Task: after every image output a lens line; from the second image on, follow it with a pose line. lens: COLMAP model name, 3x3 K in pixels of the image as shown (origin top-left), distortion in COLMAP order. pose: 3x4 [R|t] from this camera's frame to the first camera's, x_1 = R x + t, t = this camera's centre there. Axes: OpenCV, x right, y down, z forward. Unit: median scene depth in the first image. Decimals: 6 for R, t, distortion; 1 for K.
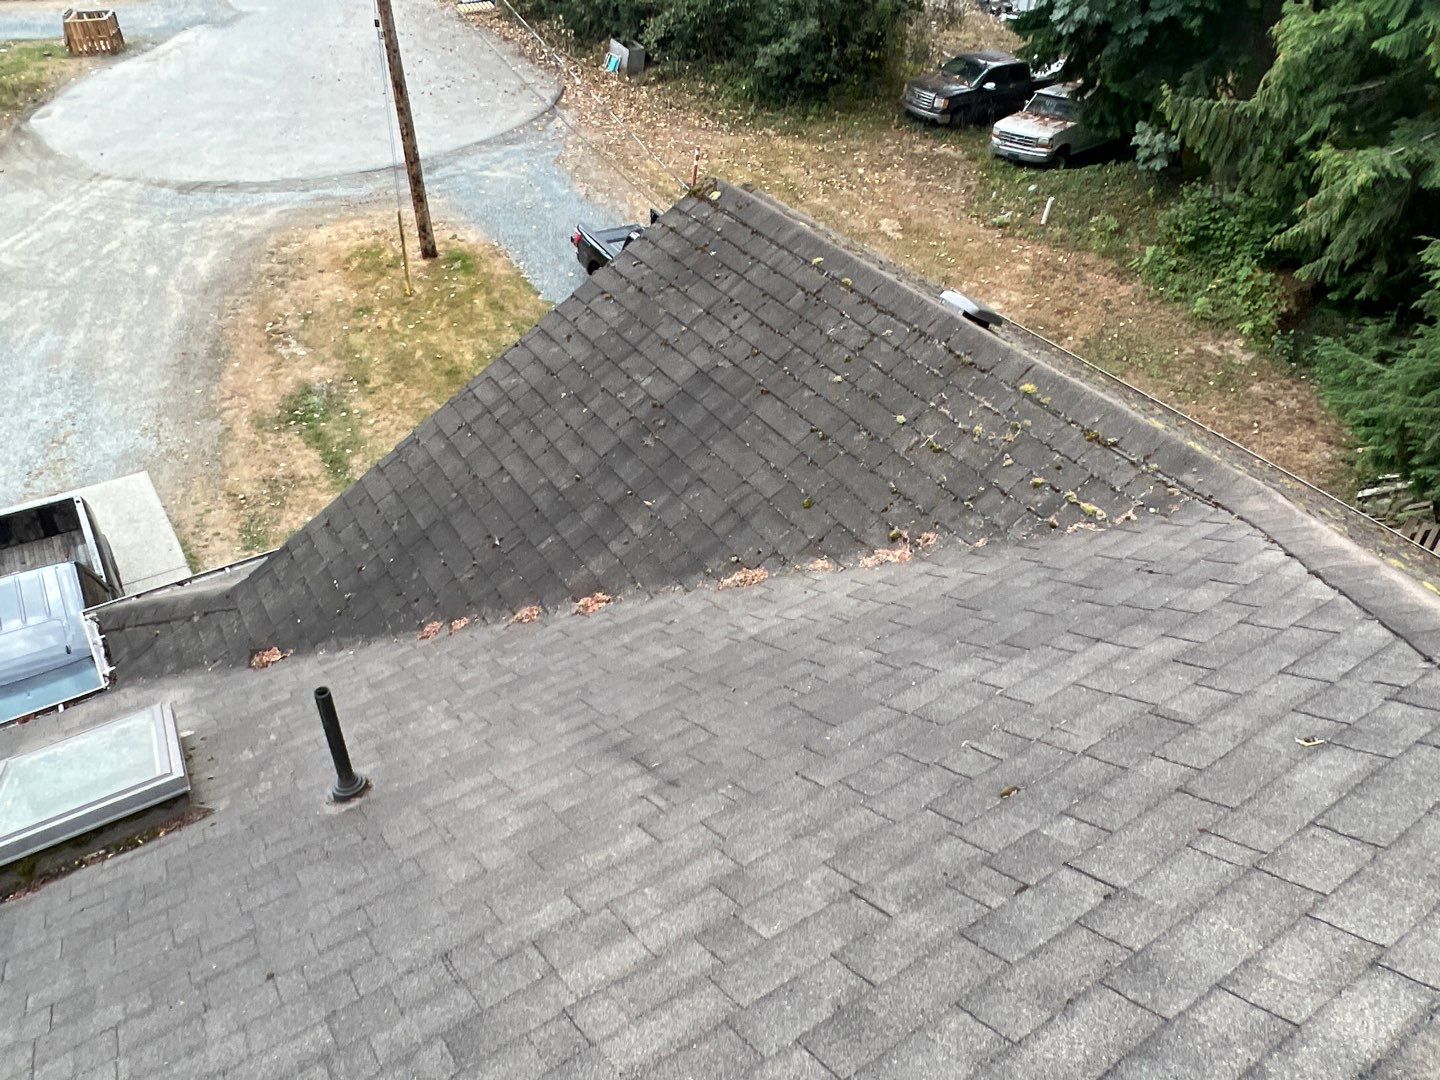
lens RADIAL K [[1047.4, 0, 720.0], [0, 1047.4, 540.0], [0, 0, 1]] dist [0.004756, -0.006652]
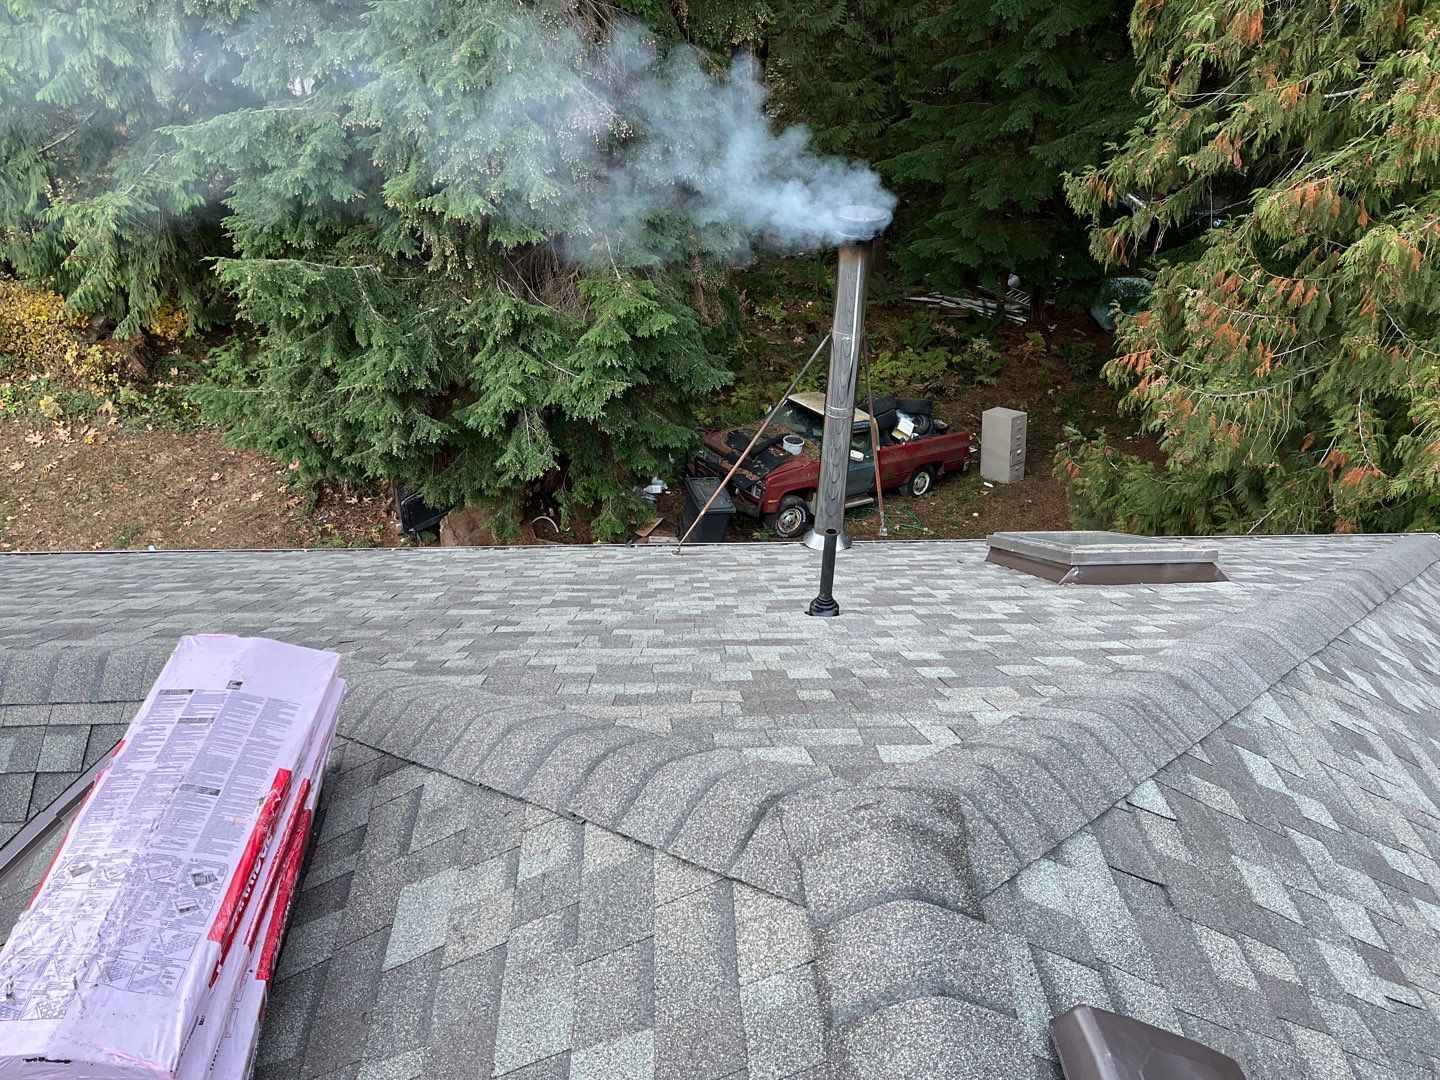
lens RADIAL K [[1047.4, 0, 720.0], [0, 1047.4, 540.0], [0, 0, 1]] dist [0.004756, -0.006652]
pose [[0.483146, -0.480644, 0.731814, 0.051876], [0.519414, 0.830218, 0.202355, -0.017840], [-0.704826, 0.282347, 0.650769, 0.087880]]
